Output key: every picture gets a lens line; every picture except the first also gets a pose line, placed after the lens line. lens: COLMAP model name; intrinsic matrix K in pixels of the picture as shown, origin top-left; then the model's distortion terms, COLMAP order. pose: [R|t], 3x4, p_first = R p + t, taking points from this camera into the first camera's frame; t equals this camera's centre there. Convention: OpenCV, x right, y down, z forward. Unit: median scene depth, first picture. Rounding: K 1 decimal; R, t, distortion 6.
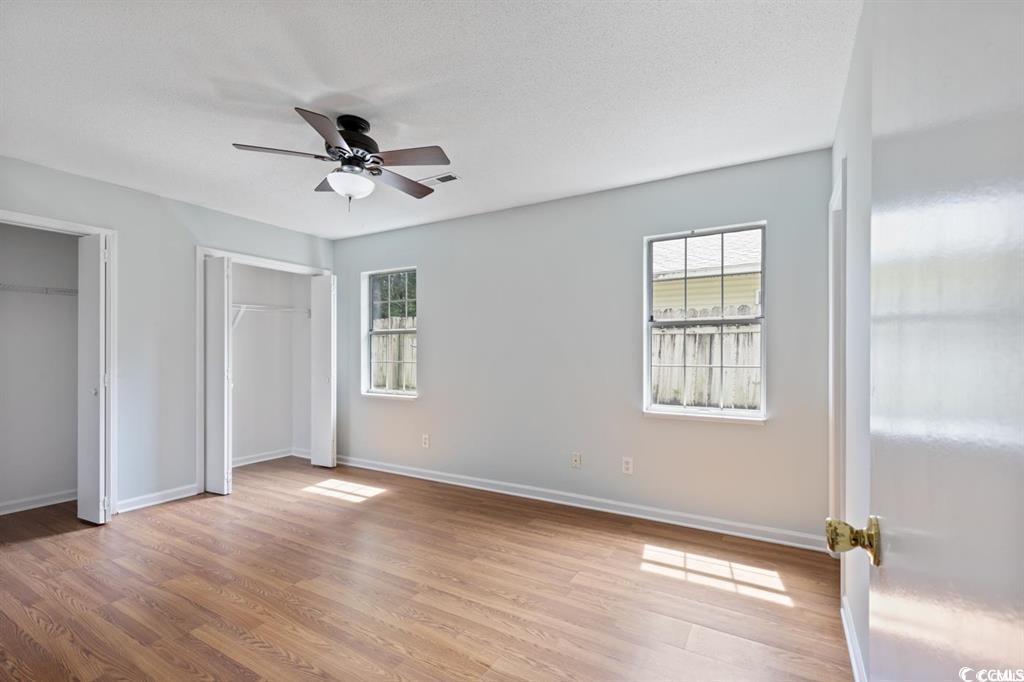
lens RADIAL K [[460.6, 0, 512.7], [0, 460.6, 350.7], [0, 0, 1]] dist [0.011545, -0.001667]
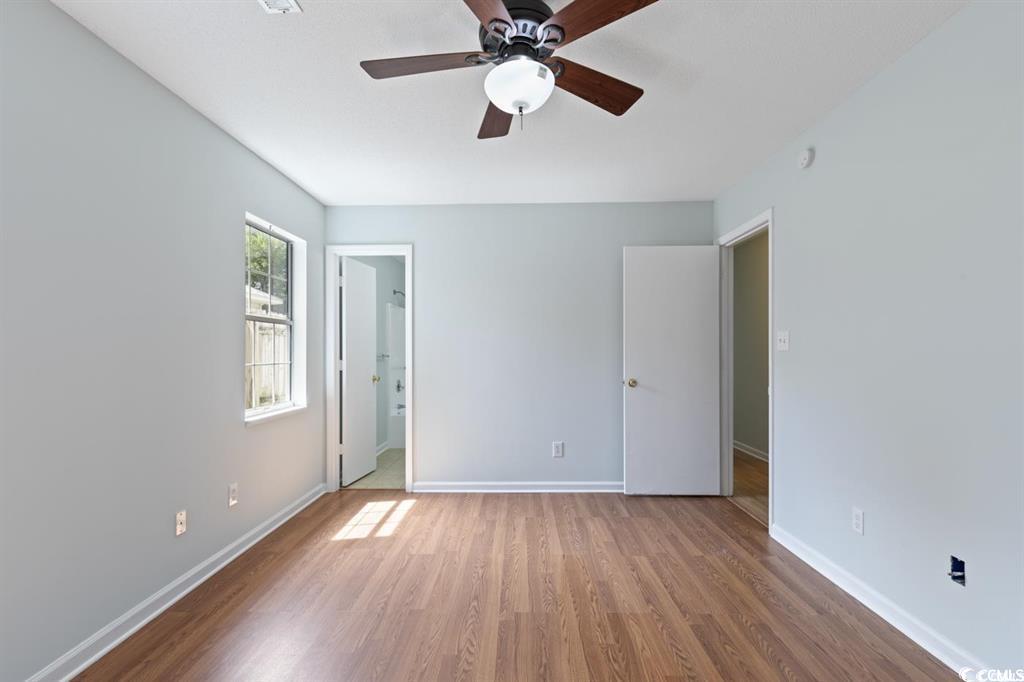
lens RADIAL K [[460.6, 0, 511.1], [0, 460.6, 347.4], [0, 0, 1]] dist [0.011545, -0.001667]
pose [[-0.489930, 0.008749, 0.871718, -0.990704], [-0.001445, 0.999940, -0.010848, 0.011285], [-0.871761, -0.006574, -0.489888, 1.450513]]
